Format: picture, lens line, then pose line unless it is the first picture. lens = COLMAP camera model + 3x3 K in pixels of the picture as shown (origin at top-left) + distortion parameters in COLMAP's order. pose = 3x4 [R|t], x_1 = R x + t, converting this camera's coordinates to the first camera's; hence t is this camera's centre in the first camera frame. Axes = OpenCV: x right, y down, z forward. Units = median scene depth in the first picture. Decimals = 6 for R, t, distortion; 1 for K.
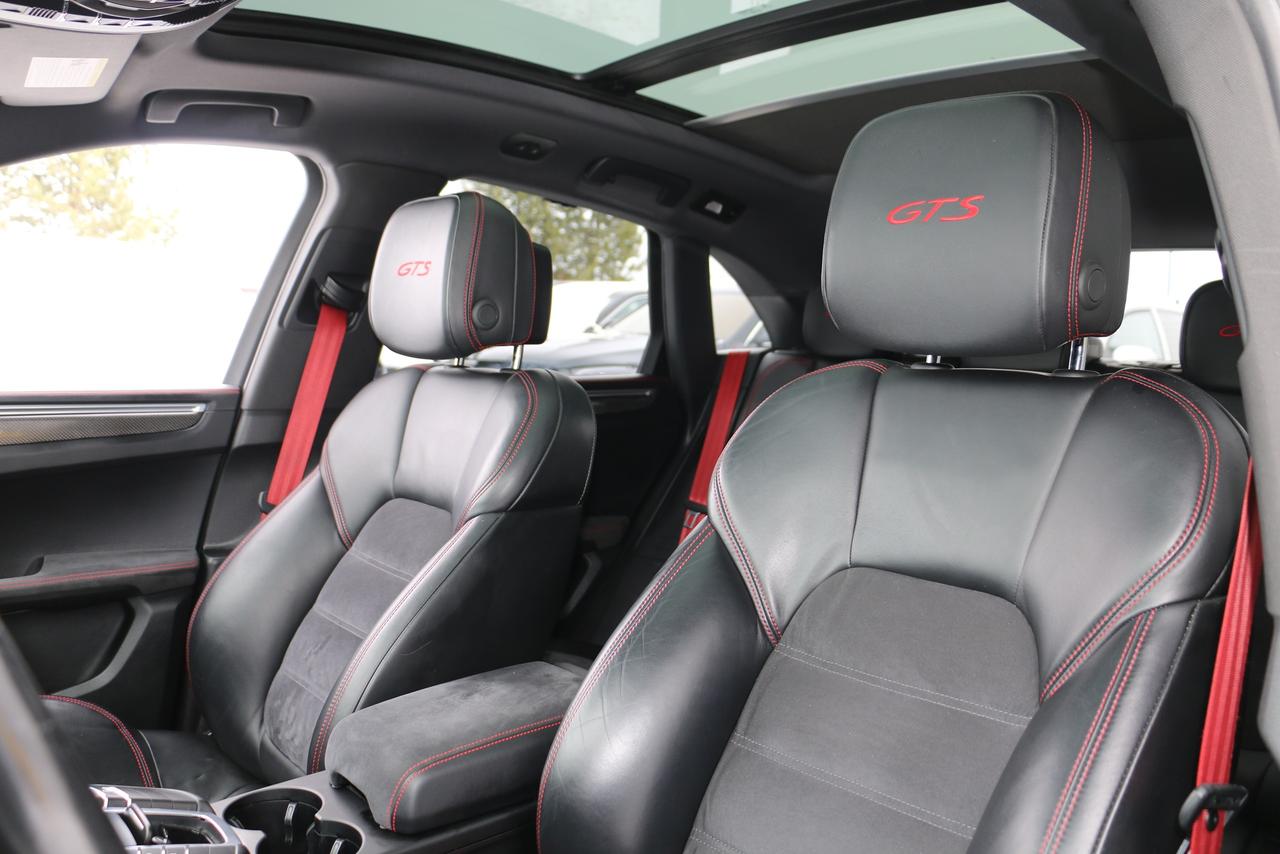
lens RADIAL K [[1031.6, 0, 641.8], [0, 1031.6, 446.4], [0, 0, 1]] dist [-0.190800, 0.162621]
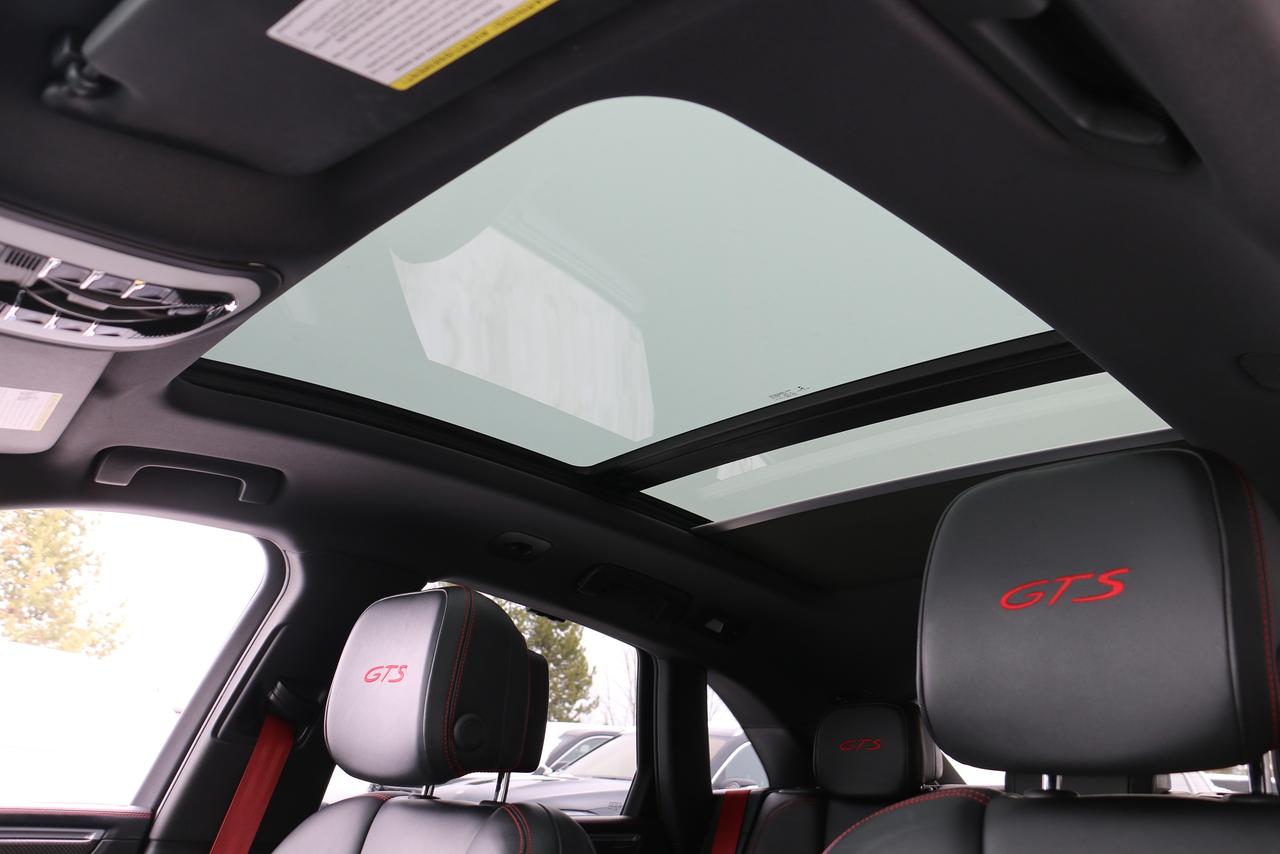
lens RADIAL K [[1031.6, 0, 641.8], [0, 1031.6, 446.4], [0, 0, 1]] dist [-0.190800, 0.162621]
pose [[0.998406, 0.032618, 0.046055, -0.049568], [-0.010575, 0.909733, -0.415060, -0.001293], [-0.055436, 0.413912, 0.908628, 0.132797]]
